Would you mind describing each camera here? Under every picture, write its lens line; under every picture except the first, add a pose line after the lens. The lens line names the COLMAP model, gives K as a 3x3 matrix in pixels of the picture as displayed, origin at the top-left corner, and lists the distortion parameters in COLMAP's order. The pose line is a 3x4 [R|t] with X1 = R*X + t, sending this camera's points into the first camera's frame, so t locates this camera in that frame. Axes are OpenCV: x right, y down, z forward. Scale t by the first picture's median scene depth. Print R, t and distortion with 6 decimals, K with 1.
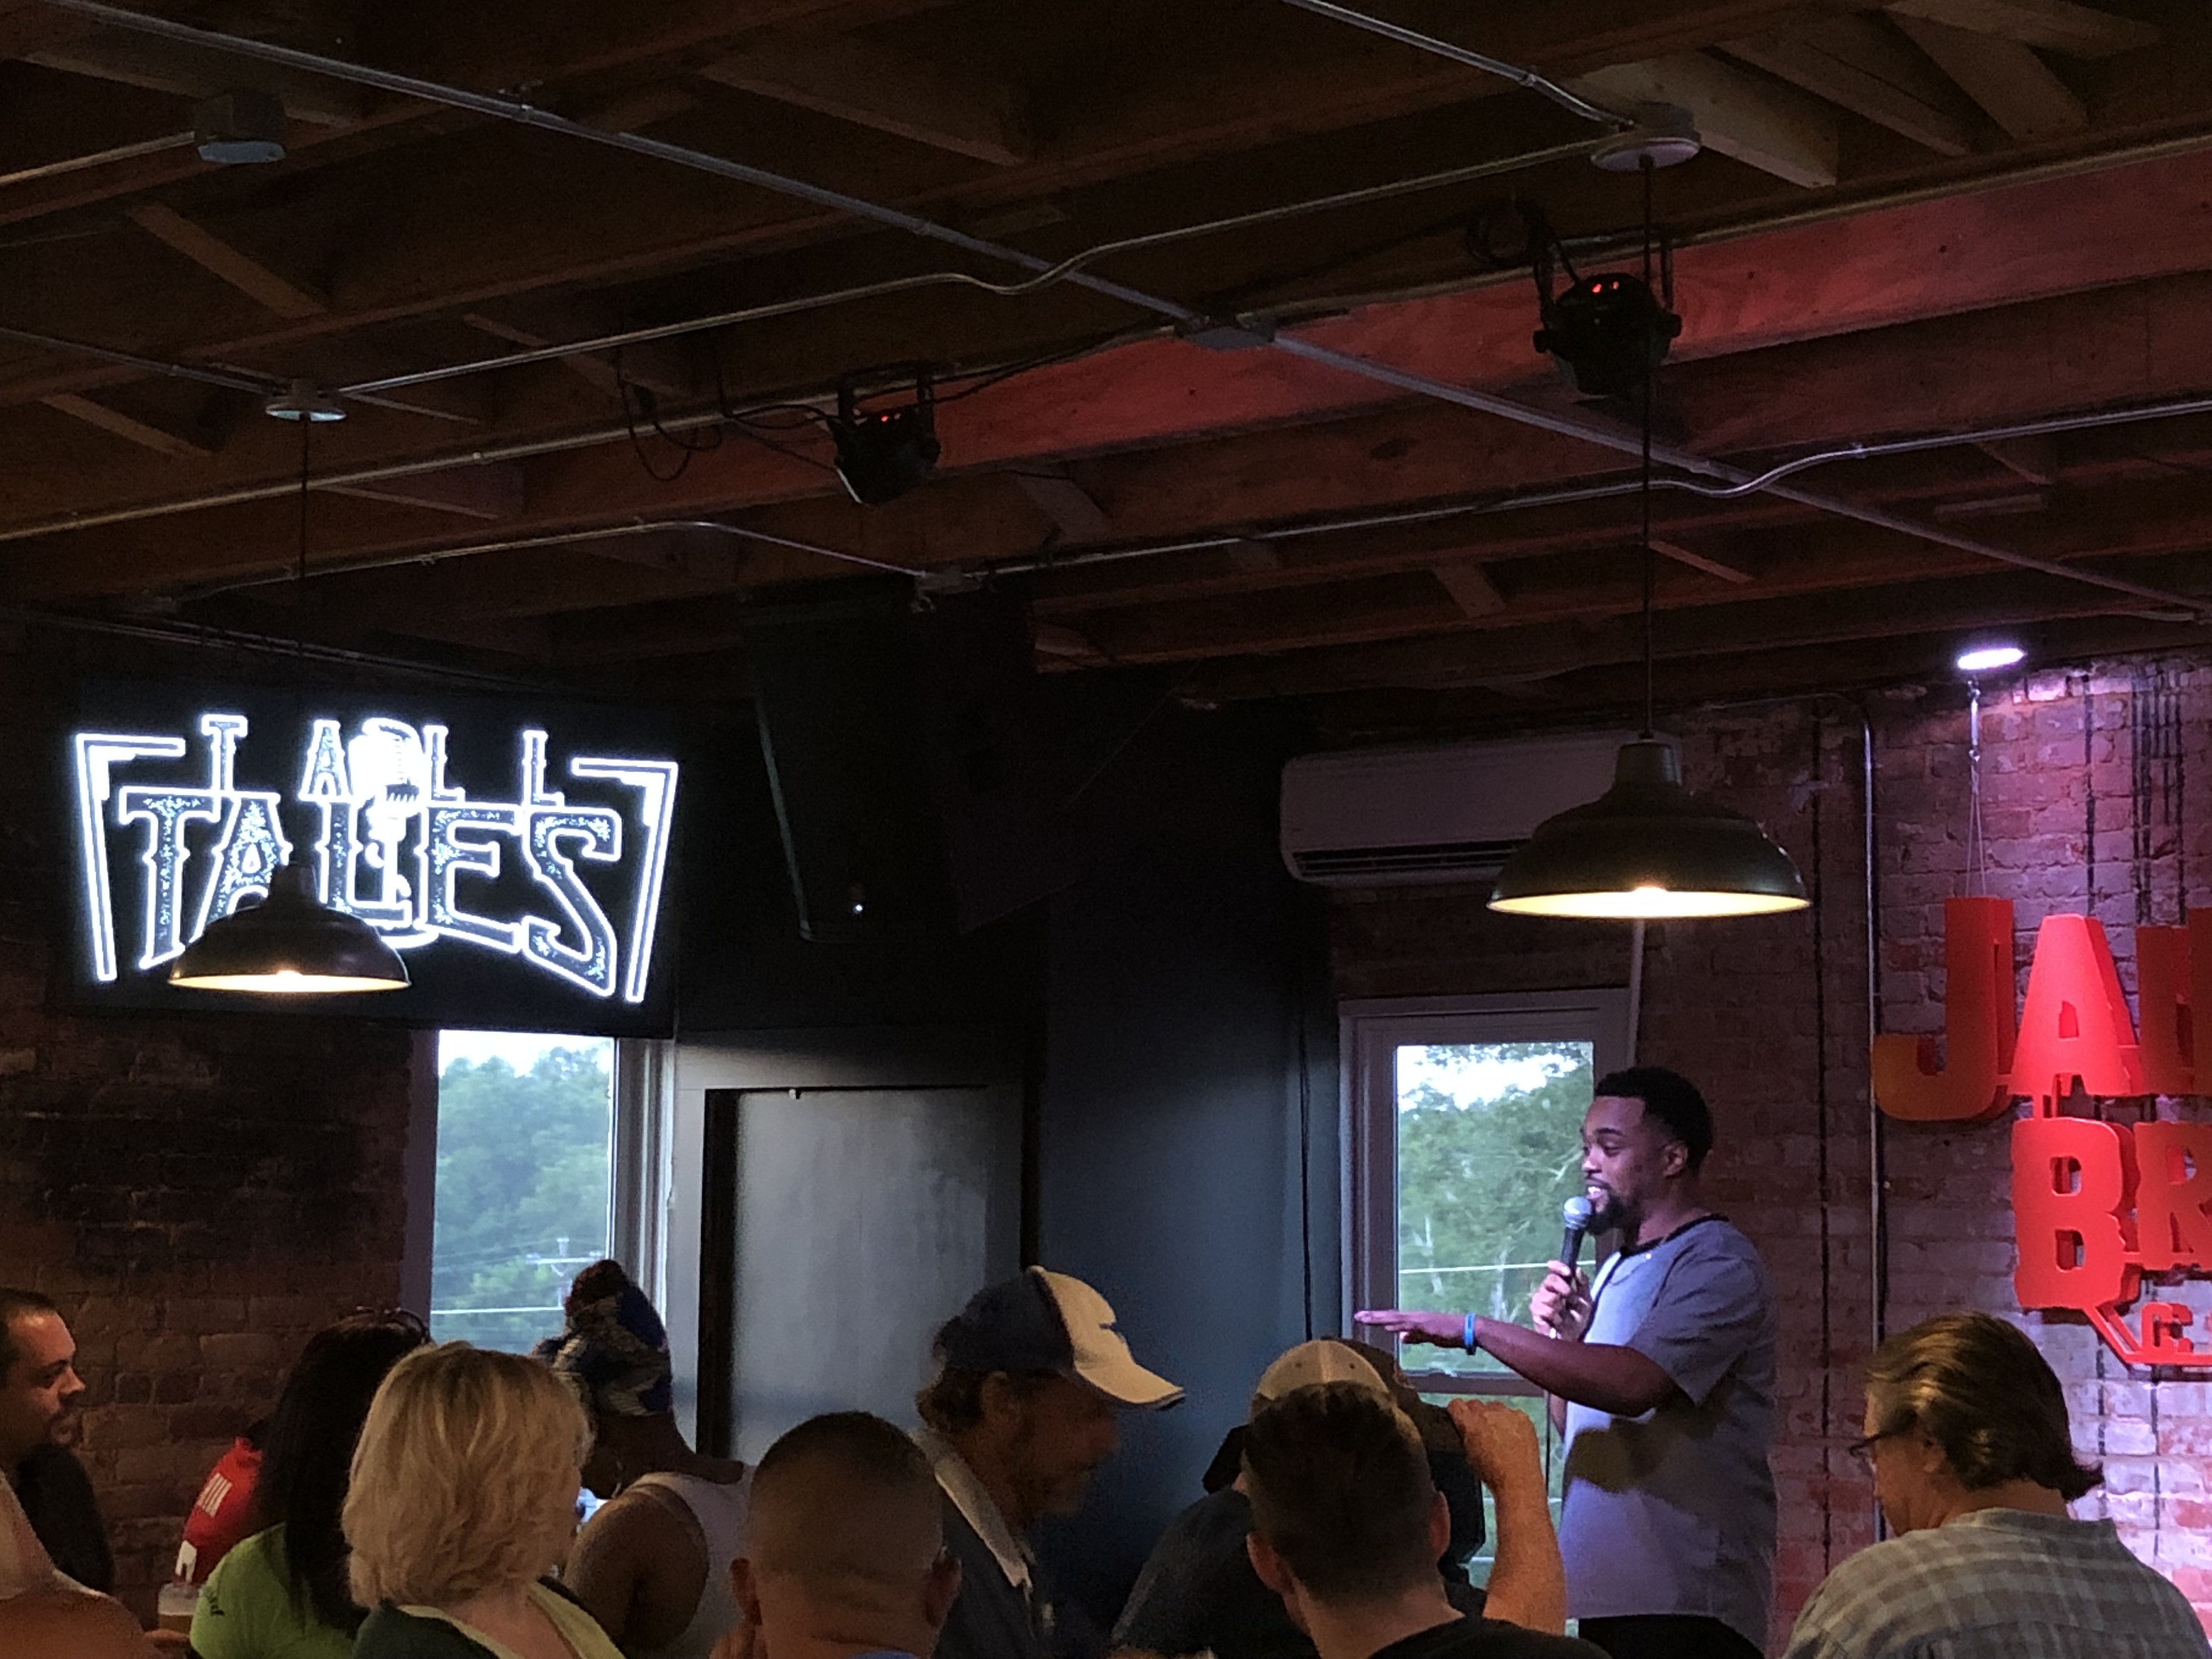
lens RADIAL K [[4035.8, 0, 1055.9], [0, 4035.8, 820.5], [0, 0, 1]] dist [0.079505, 0.000000]
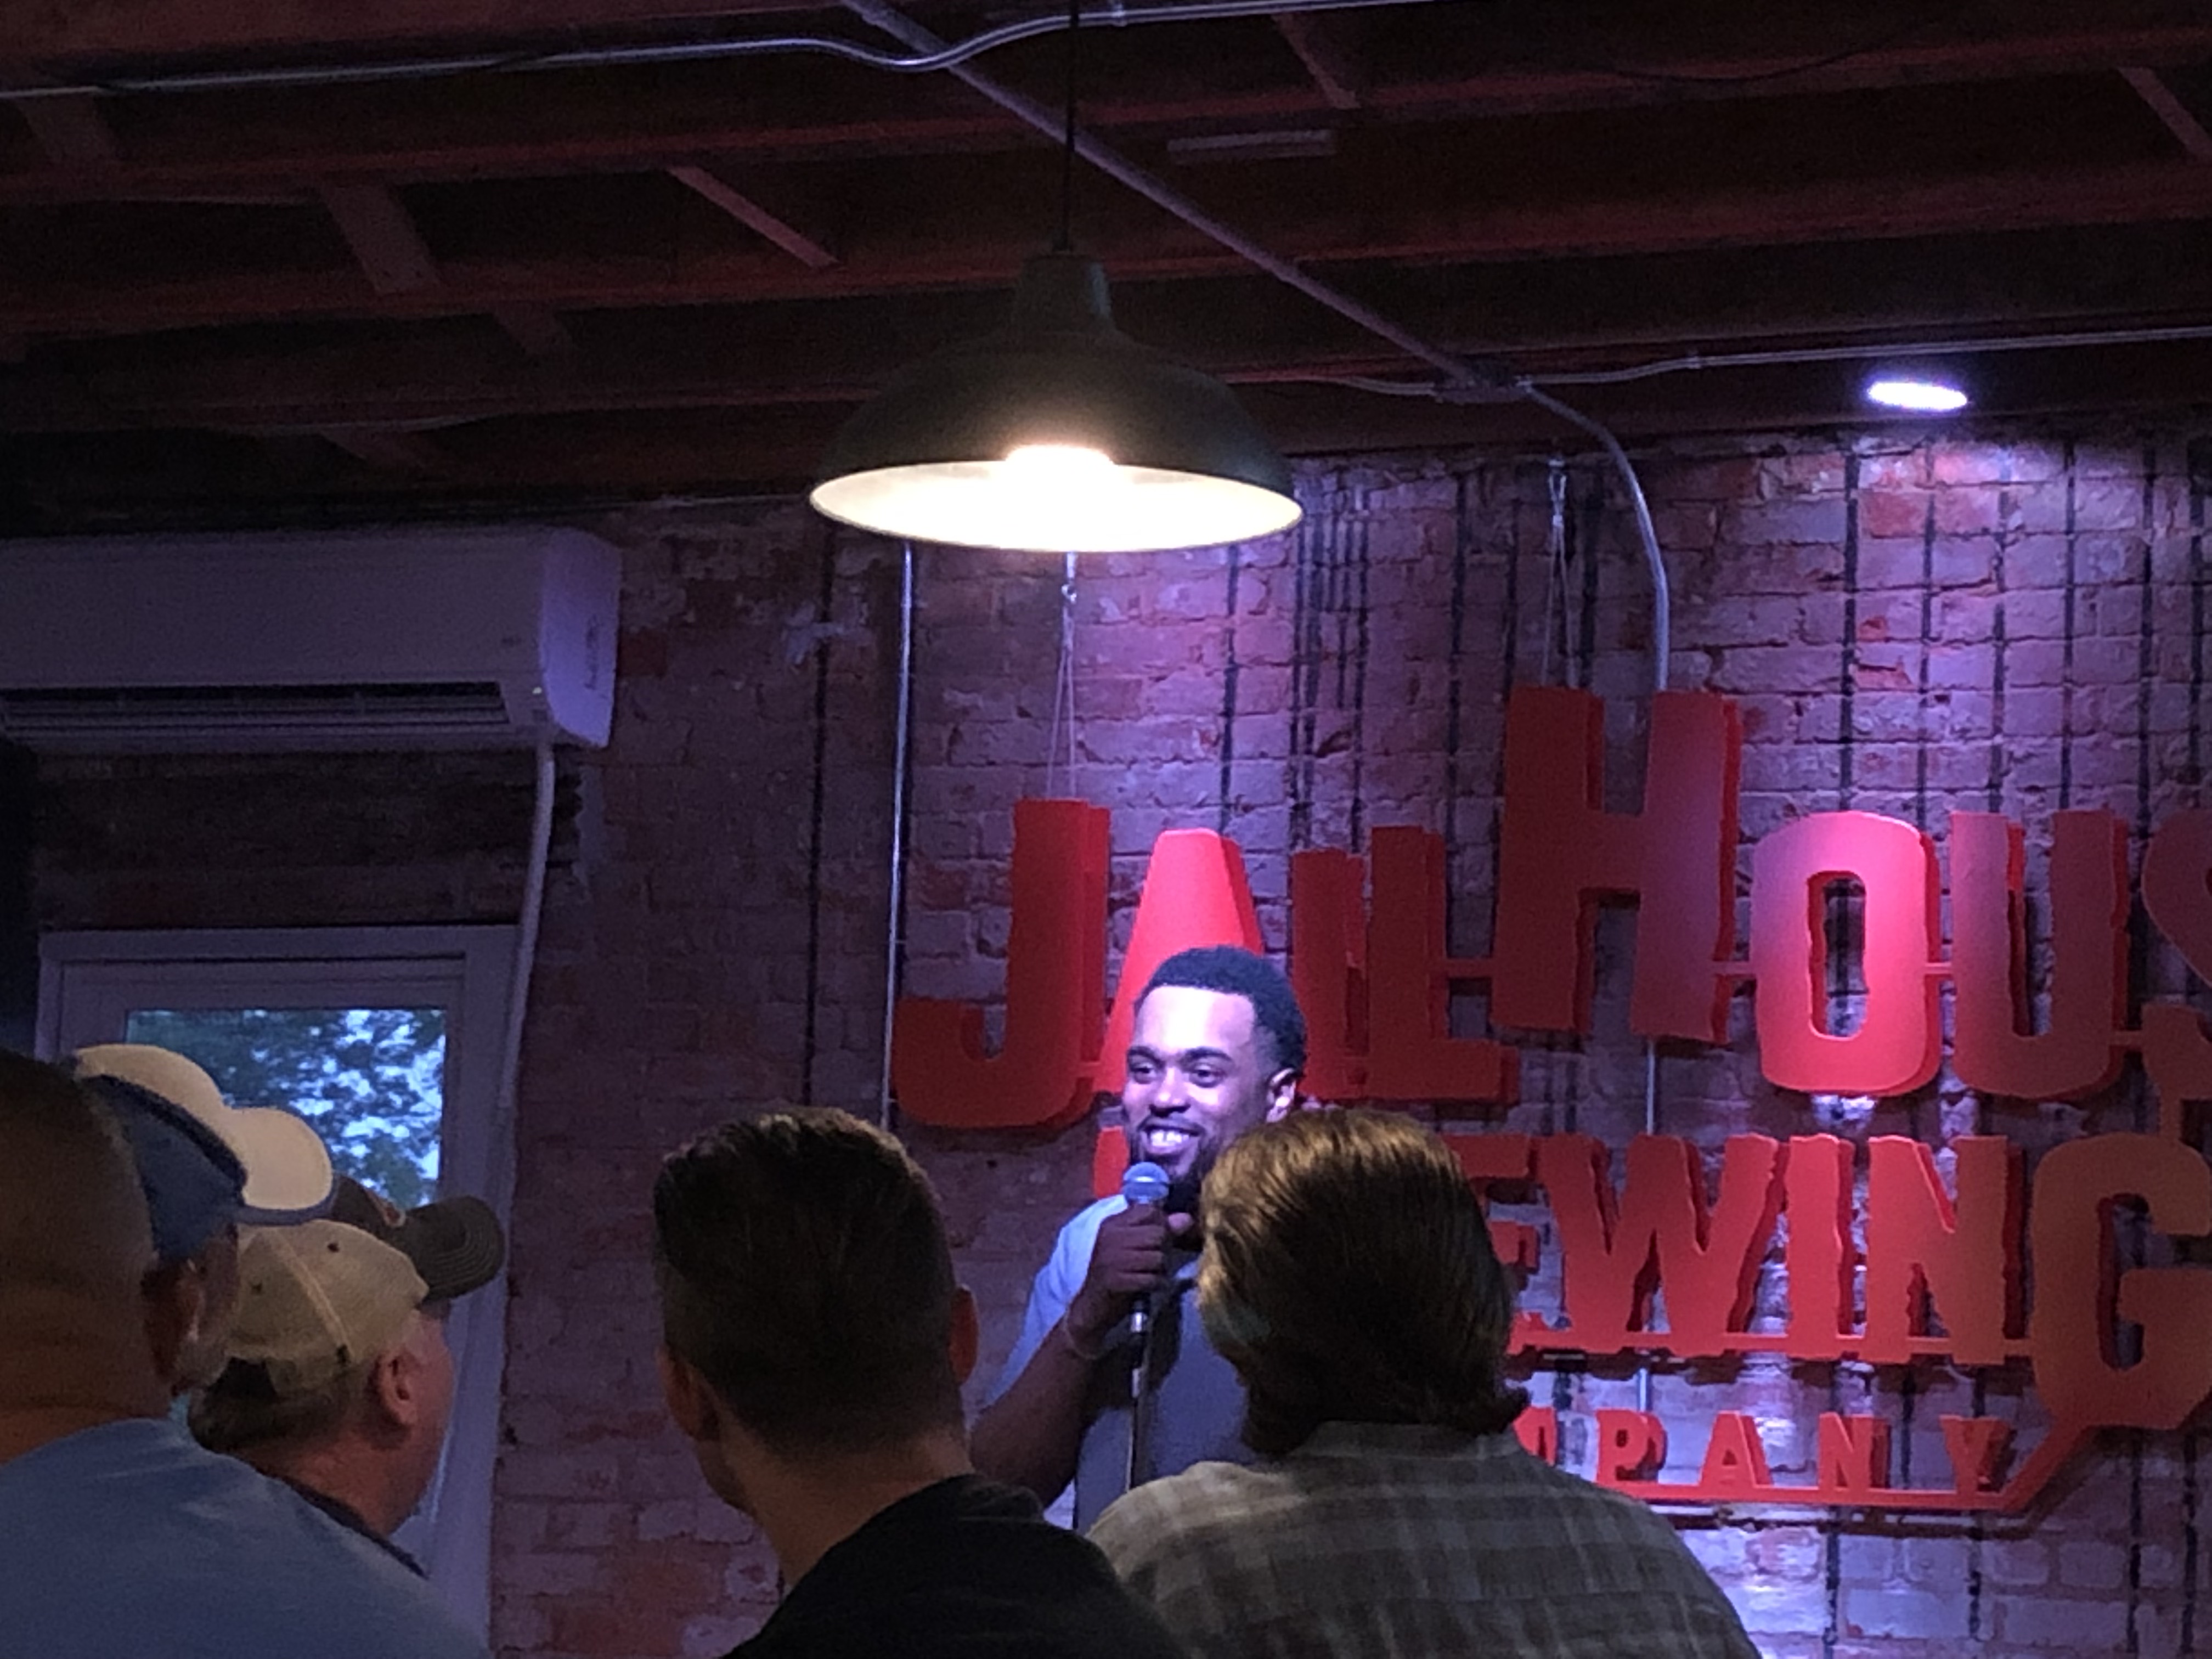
lens RADIAL K [[5966.2, 0, 1059.7], [0, 5966.2, 855.0], [0, 0, 1]] dist [0.187241, 0.000000]
pose [[0.952238, 0.065662, 0.298214, -0.070031], [-0.061192, 0.997830, -0.024313, 0.052693], [-0.299164, 0.004904, 0.954189, 0.050858]]
